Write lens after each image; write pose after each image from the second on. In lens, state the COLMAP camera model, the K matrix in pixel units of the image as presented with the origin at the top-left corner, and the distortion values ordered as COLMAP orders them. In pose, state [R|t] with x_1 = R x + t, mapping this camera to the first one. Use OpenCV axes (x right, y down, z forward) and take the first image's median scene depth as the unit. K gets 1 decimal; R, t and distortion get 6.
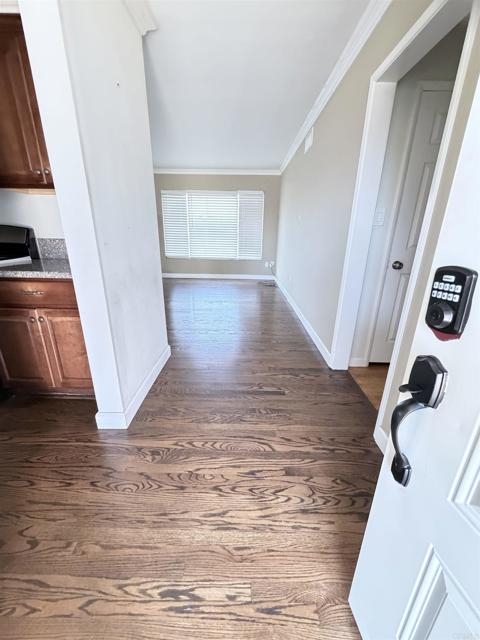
lens RADIAL K [[255.4, 0, 240.1], [0, 255.4, 316.8], [0, 0, 1]] dist [-0.001024, 0.000146]
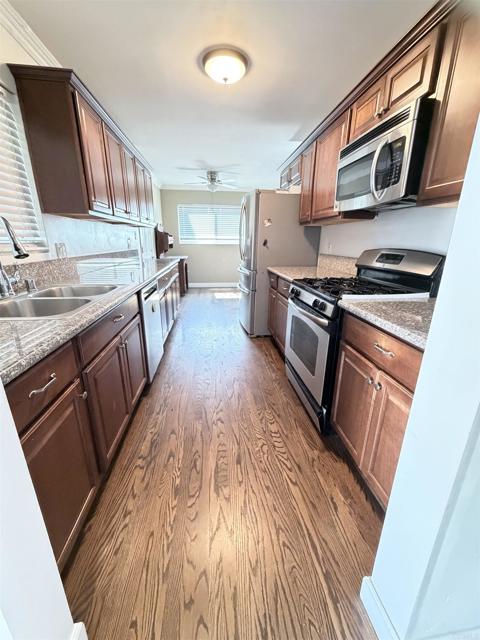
lens RADIAL K [[255.4, 0, 240.5], [0, 255.4, 319.1], [0, 0, 1]] dist [-0.001024, 0.000146]
pose [[0.129831, 0.274194, -0.952870, -0.209524], [-0.328130, 0.918738, 0.219663, -0.190477], [0.935668, 0.284146, 0.209252, 0.443573]]
